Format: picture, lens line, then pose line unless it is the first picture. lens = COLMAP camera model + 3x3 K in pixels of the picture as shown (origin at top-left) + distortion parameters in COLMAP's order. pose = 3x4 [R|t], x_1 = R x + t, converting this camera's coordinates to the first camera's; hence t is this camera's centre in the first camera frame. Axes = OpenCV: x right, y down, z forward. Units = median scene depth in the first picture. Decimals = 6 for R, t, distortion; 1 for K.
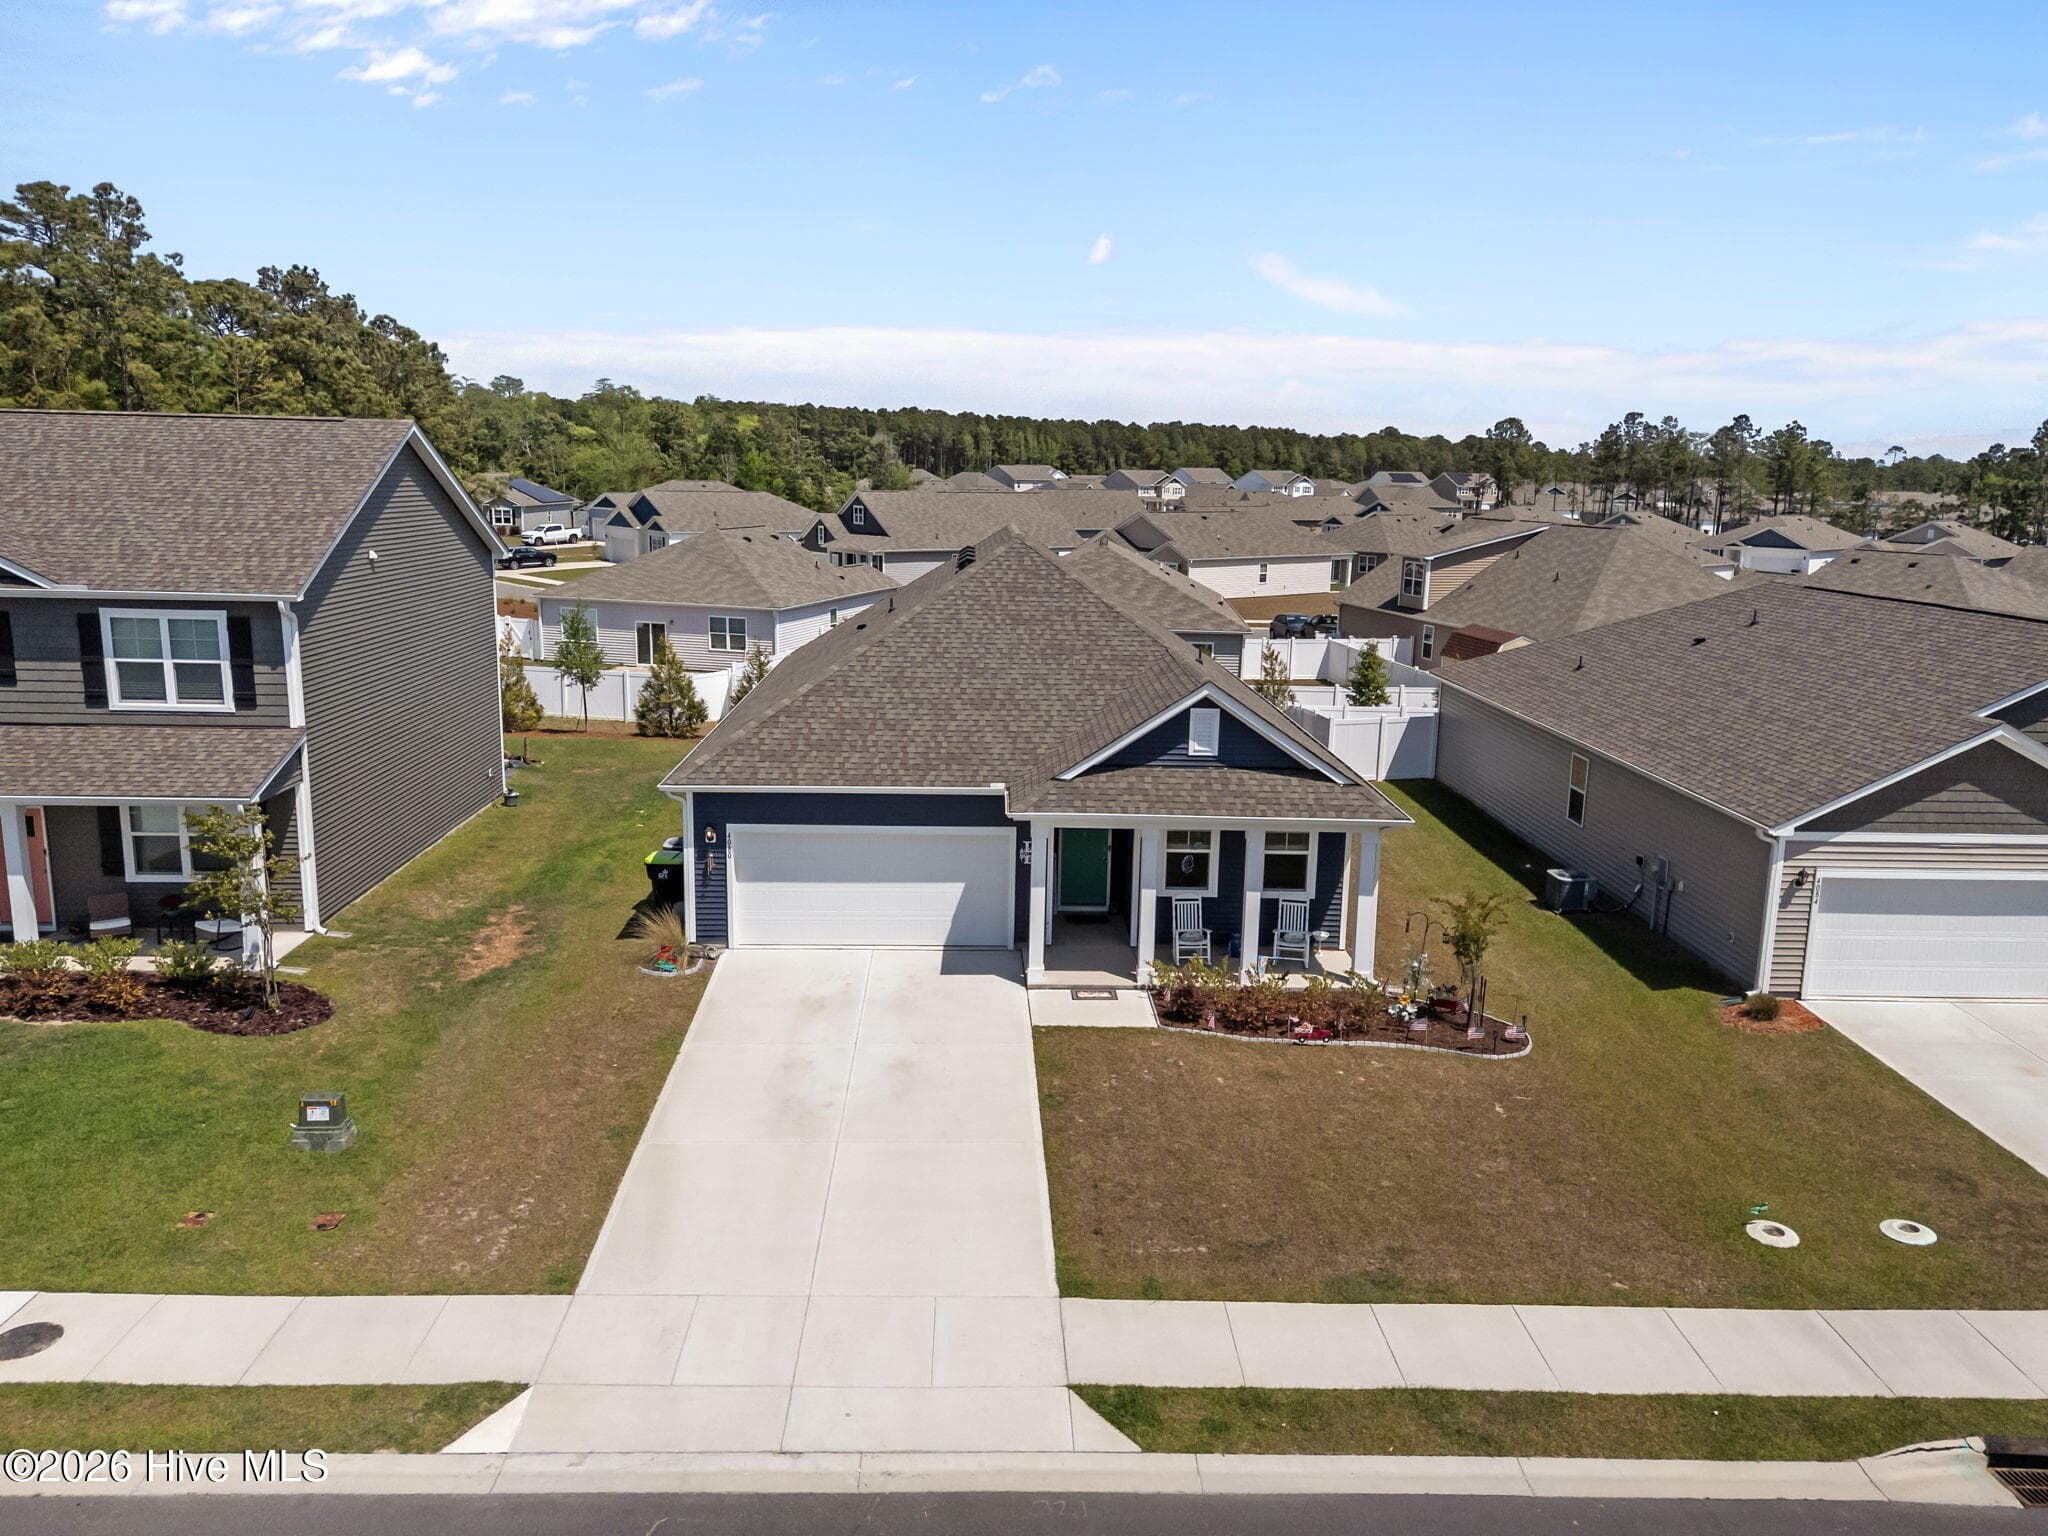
lens RADIAL K [[1499.8, 0, 1032.0], [0, 1499.8, 753.6], [0, 0, 1]] dist [0.087896, -0.091891]
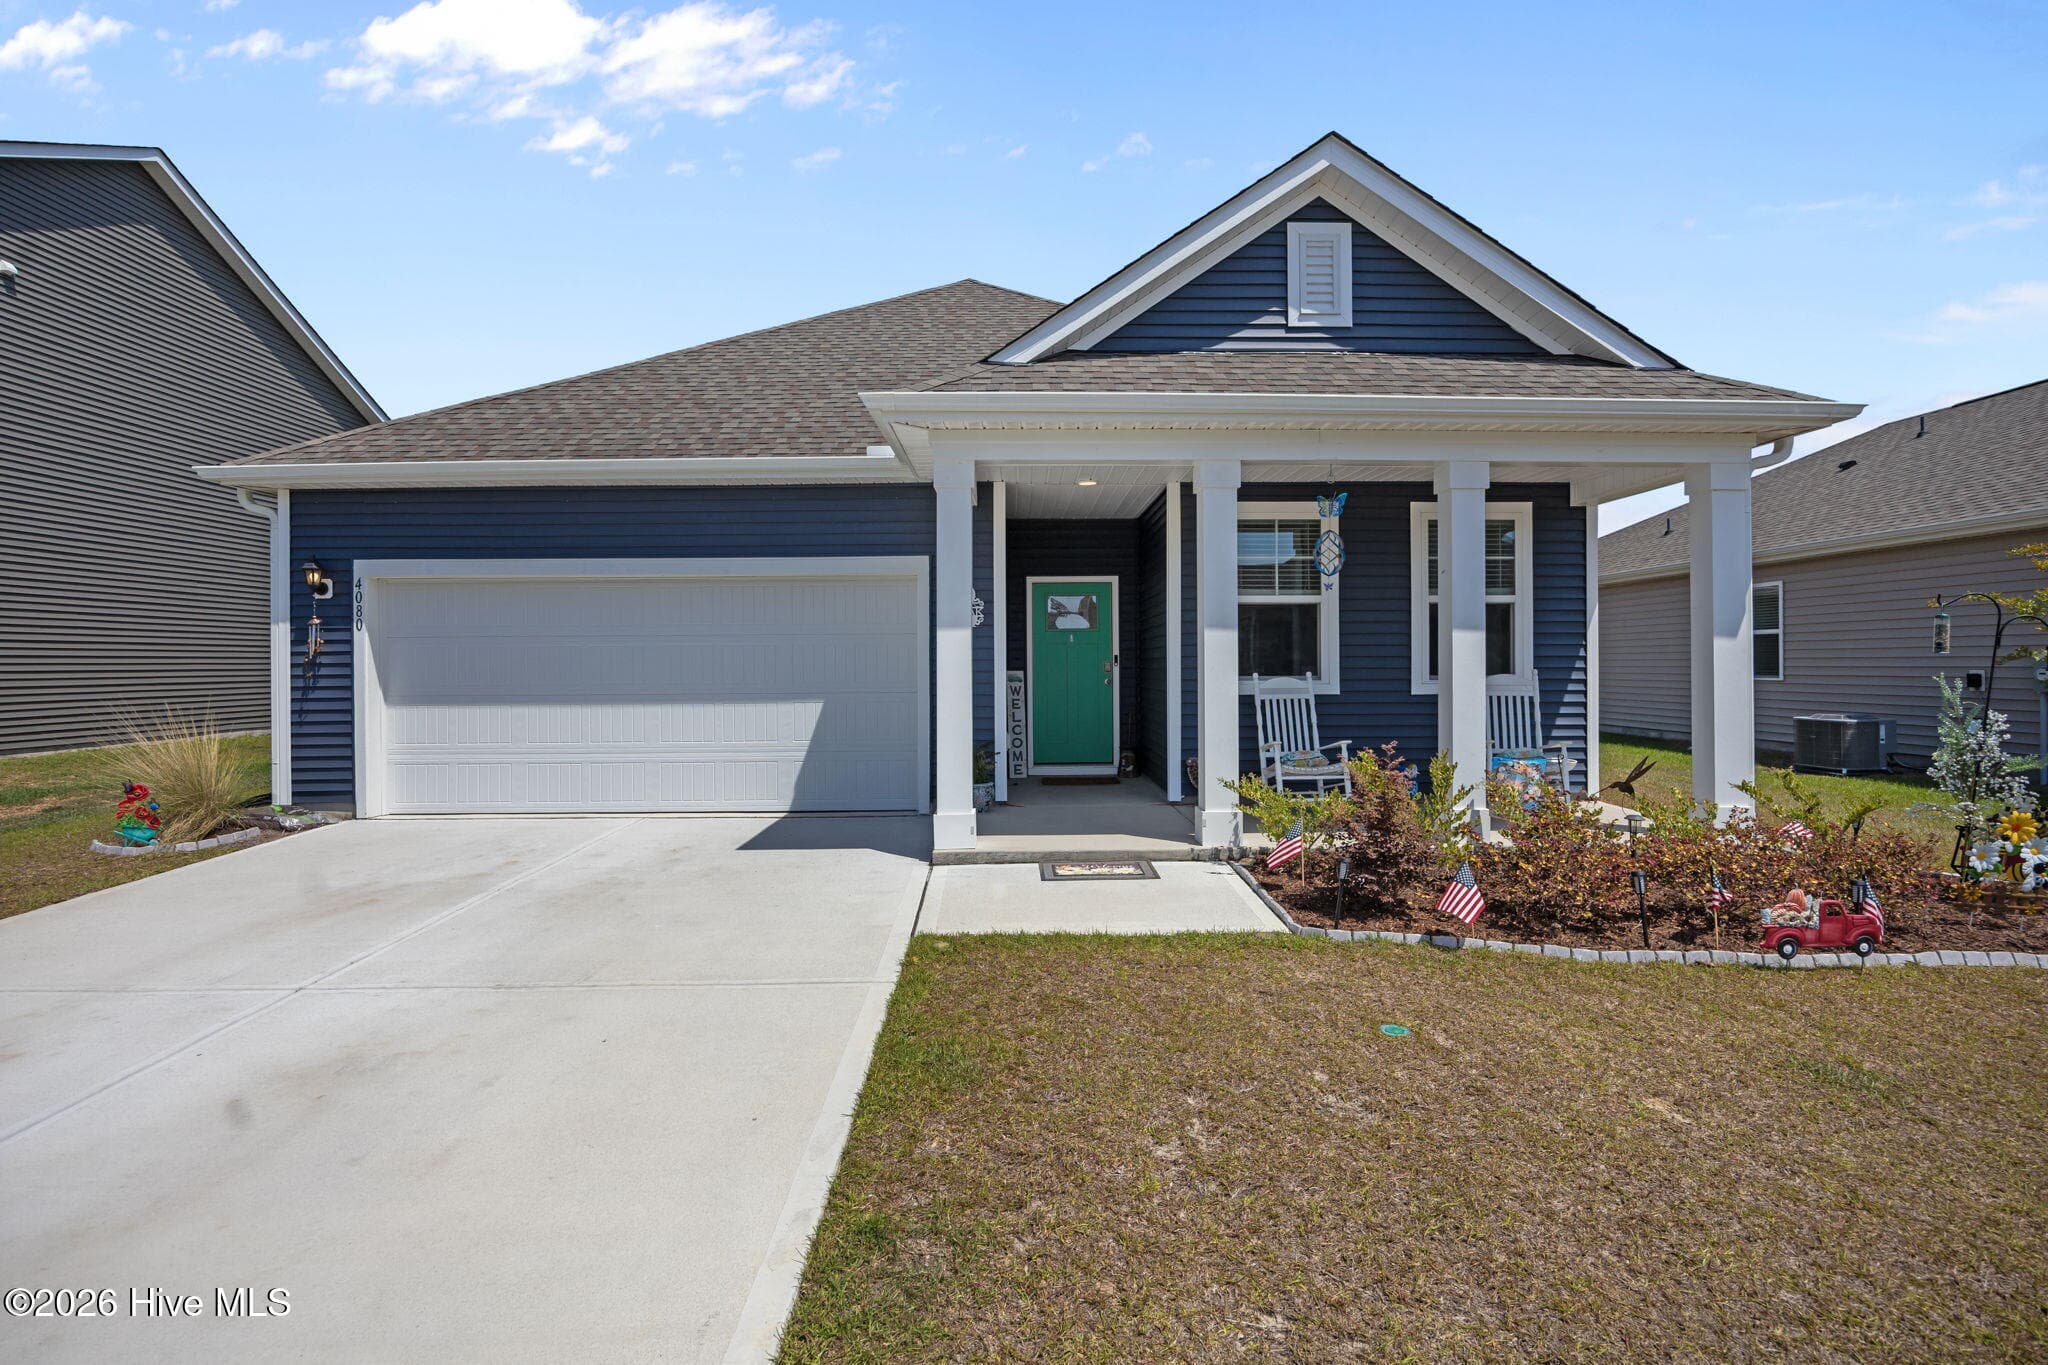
lens RADIAL K [[944.8, 0, 1024.6], [0, 944.8, 662.7], [0, 0, 1]] dist [-0.015266, -0.000017]
pose [[0.999302, -0.028416, -0.024242, 0.029408], [0.023246, 0.981148, -0.191854, 0.152866], [0.029236, 0.191157, 0.981124, 0.739939]]
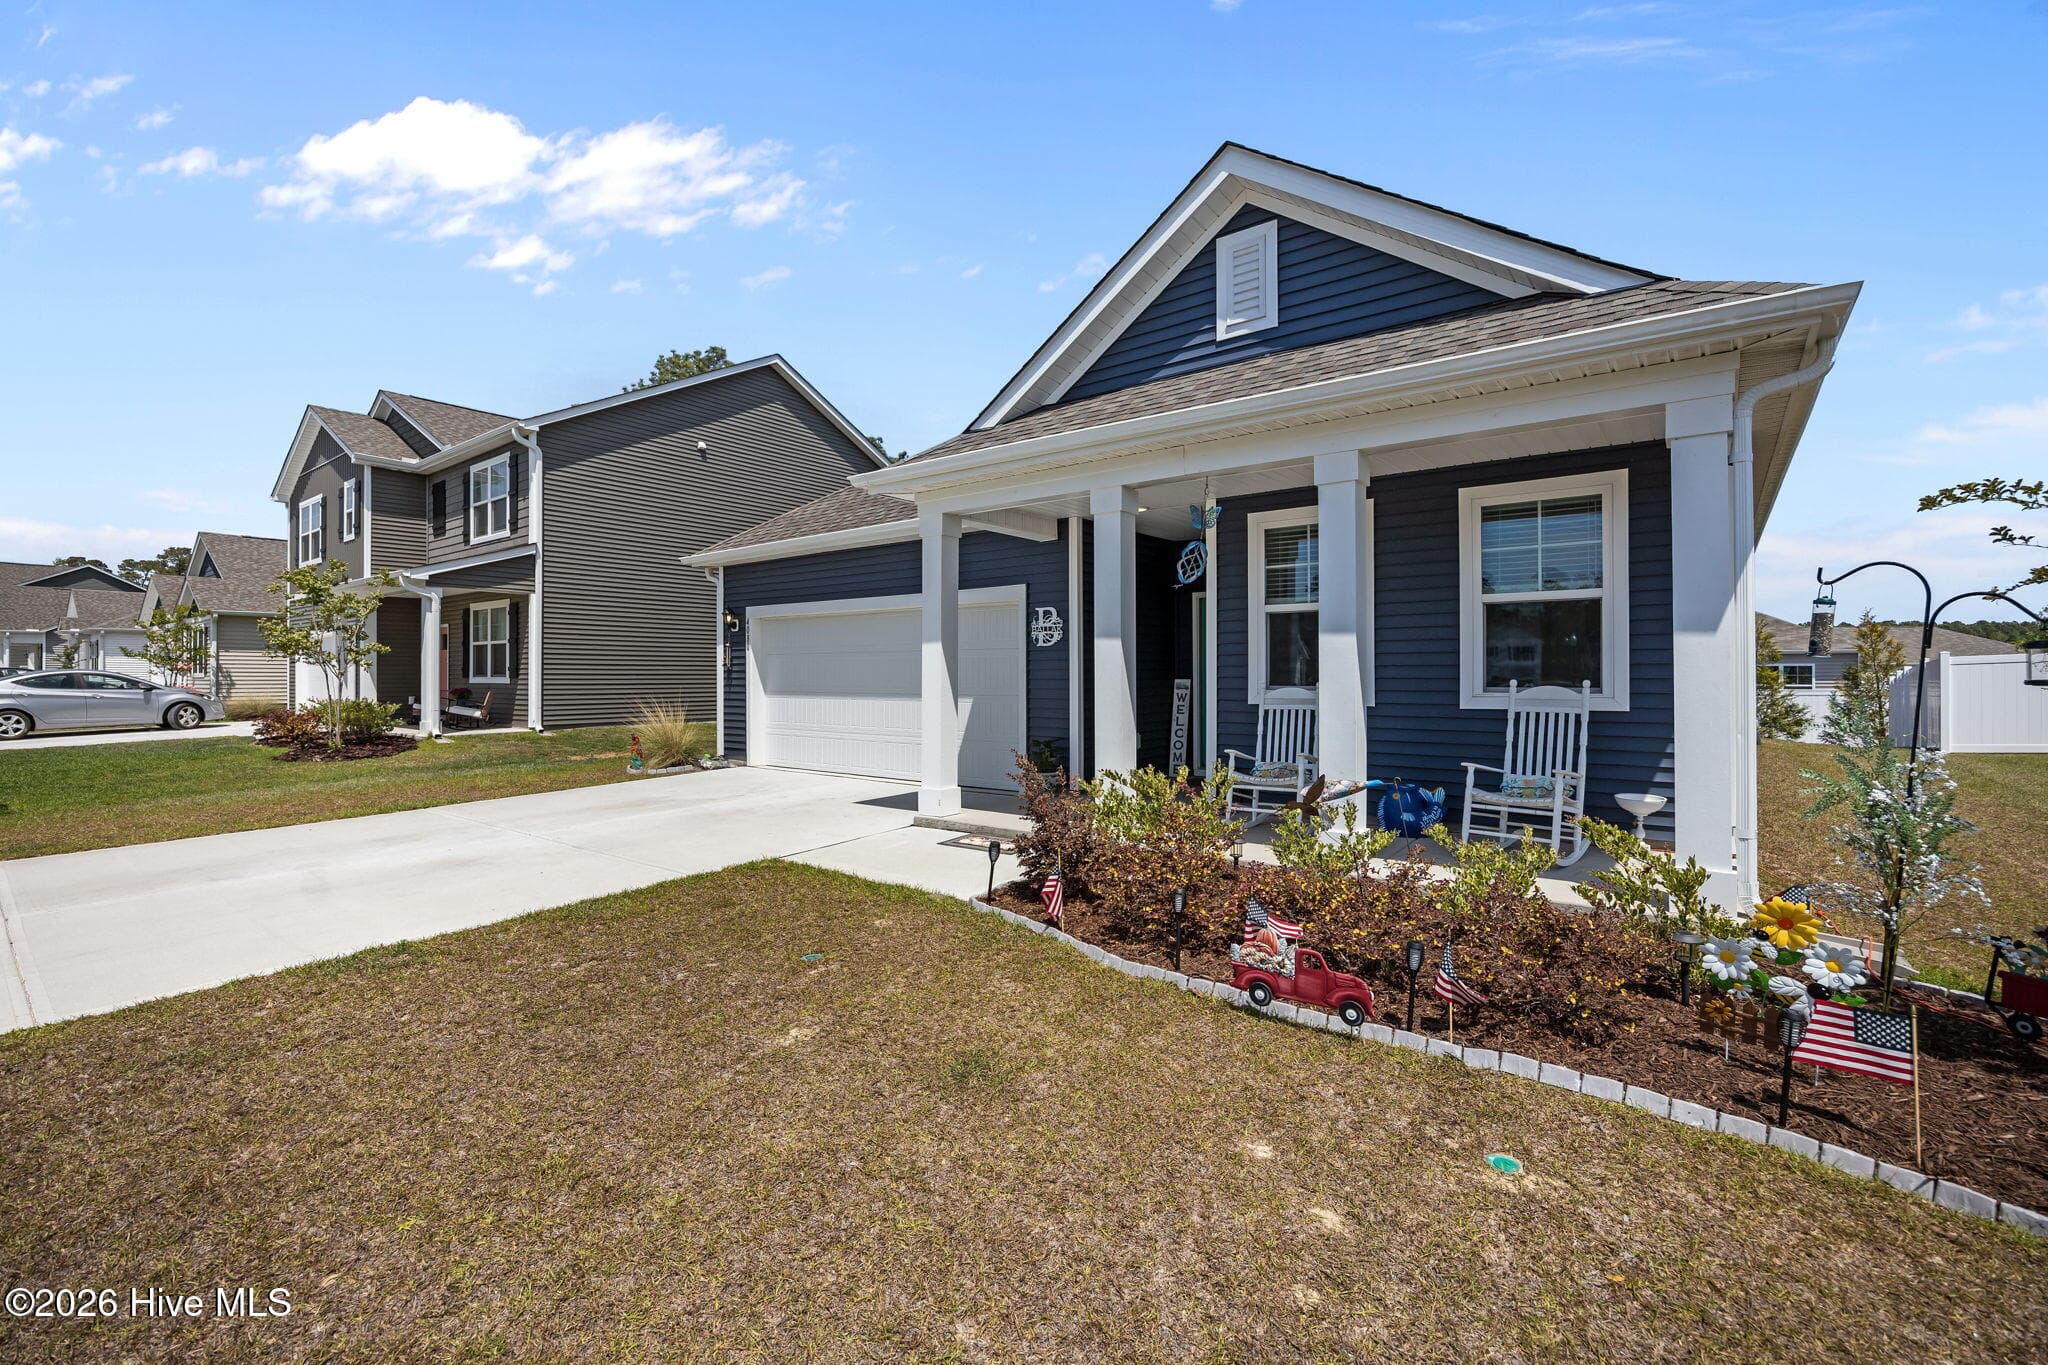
lens RADIAL K [[882.2, 0, 1018.6], [0, 882.2, 674.9], [0, 0, 1]] dist [-0.012177, -0.000201]
pose [[0.761742, -0.023138, -0.647467, 0.230789], [-0.107290, 0.981058, -0.161286, 0.151400], [0.638935, 0.192325, 0.744831, 0.780996]]
